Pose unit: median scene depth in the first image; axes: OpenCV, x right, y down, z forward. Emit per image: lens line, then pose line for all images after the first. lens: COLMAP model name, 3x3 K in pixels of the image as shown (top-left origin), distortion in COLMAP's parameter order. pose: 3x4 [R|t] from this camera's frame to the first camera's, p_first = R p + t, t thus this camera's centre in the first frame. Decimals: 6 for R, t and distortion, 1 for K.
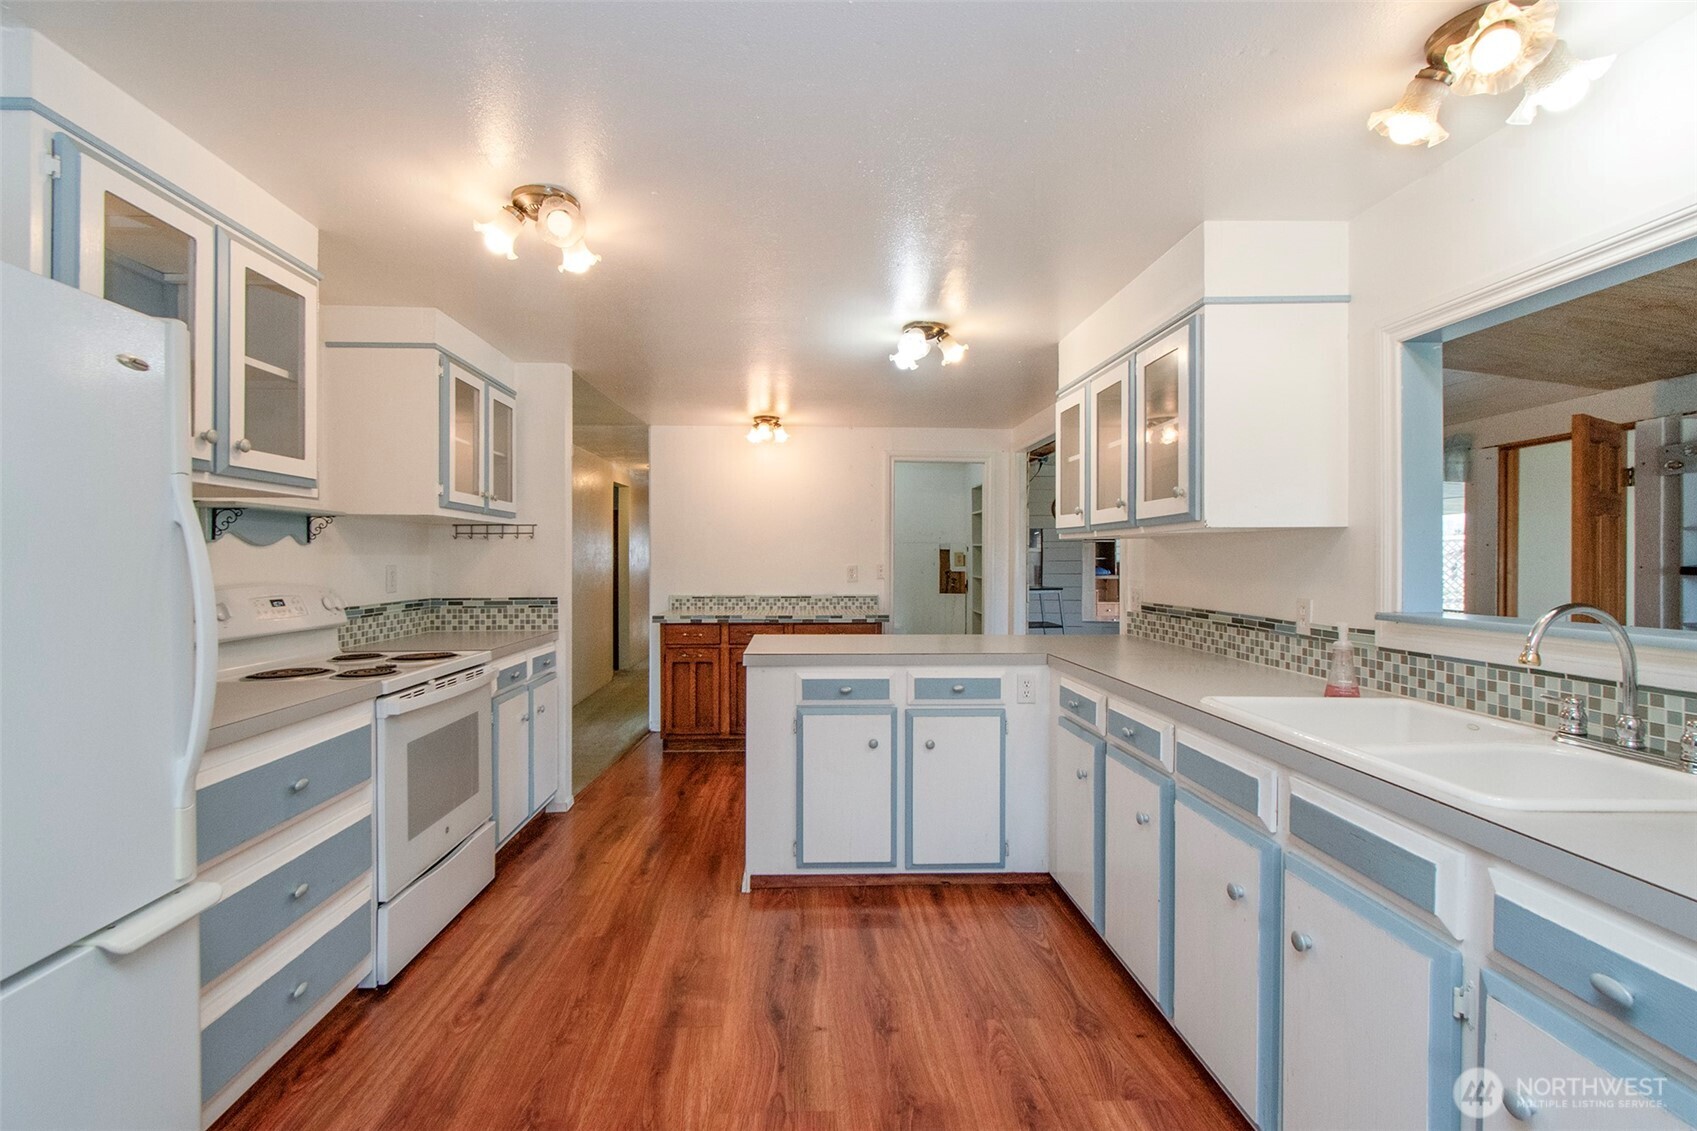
lens RADIAL K [[746.4, 0, 803.0], [0, 746.4, 562.5], [0, 0, 1]] dist [-0.010532, -0.000636]
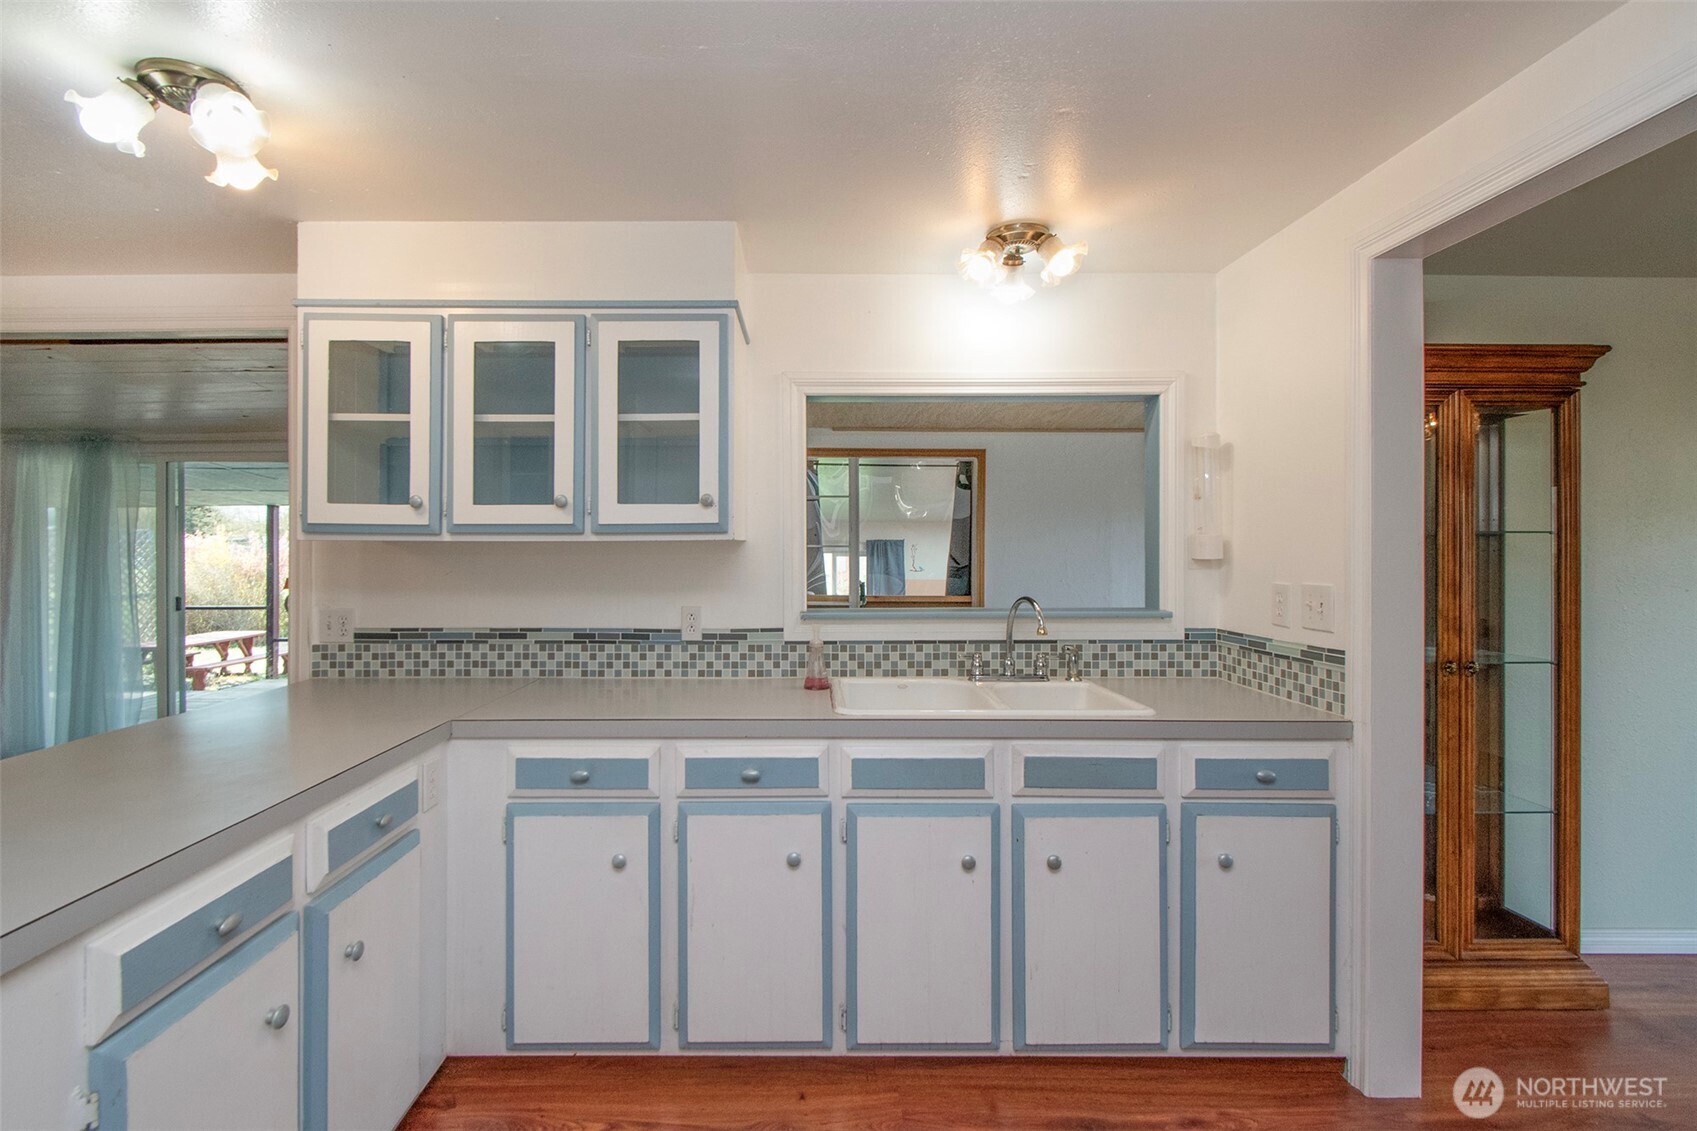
lens RADIAL K [[767.5, 0, 824.4], [0, 767.5, 548.3], [0, 0, 1]] dist [-0.003284, -0.000277]
pose [[0.003337, -0.001561, 0.999993, -0.412829], [0.003483, 0.999993, 0.001549, -0.034536], [-0.999988, 0.003477, 0.003342, 0.809432]]
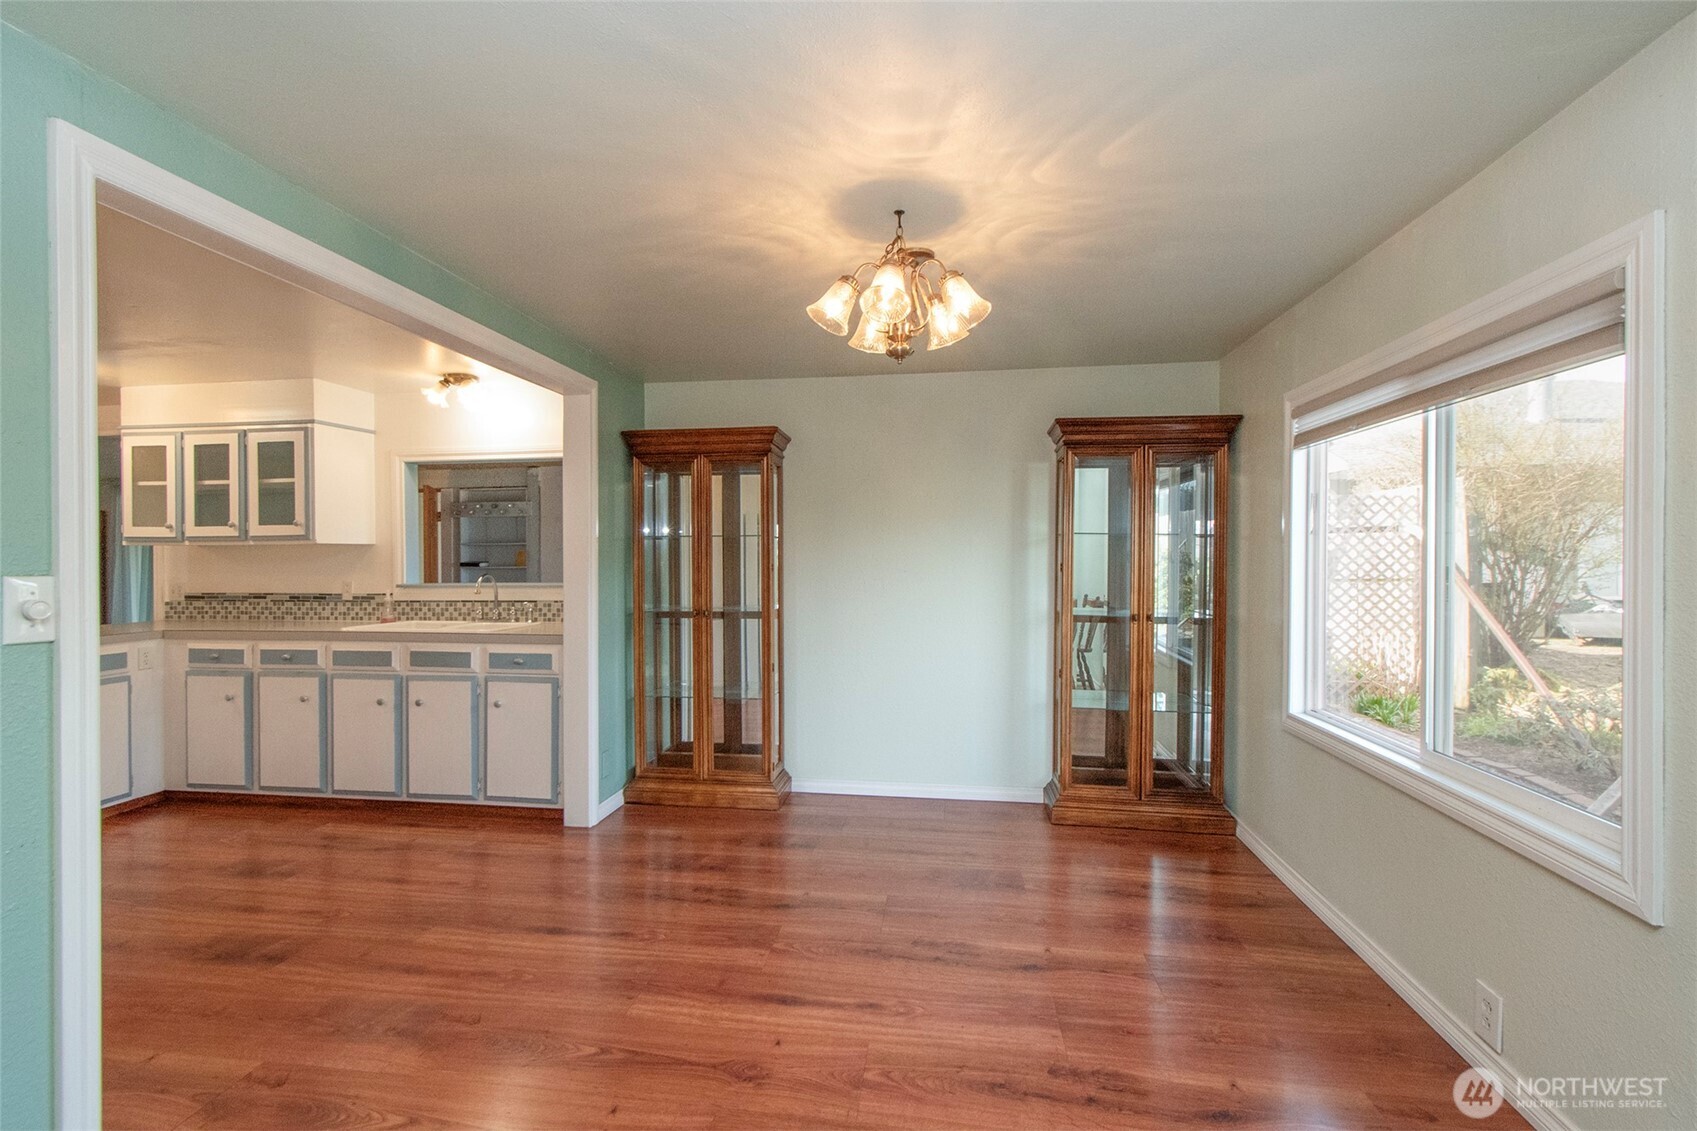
lens RADIAL K [[729.8, 0, 848.5], [0, 729.8, 565.5], [0, 0, 1]] dist [-0.001711, -0.000181]
pose [[0.137258, -0.012834, 0.990452, -0.993349], [0.008592, 0.999894, 0.011765, -0.001858], [-0.990498, 0.006896, 0.137354, -0.522765]]
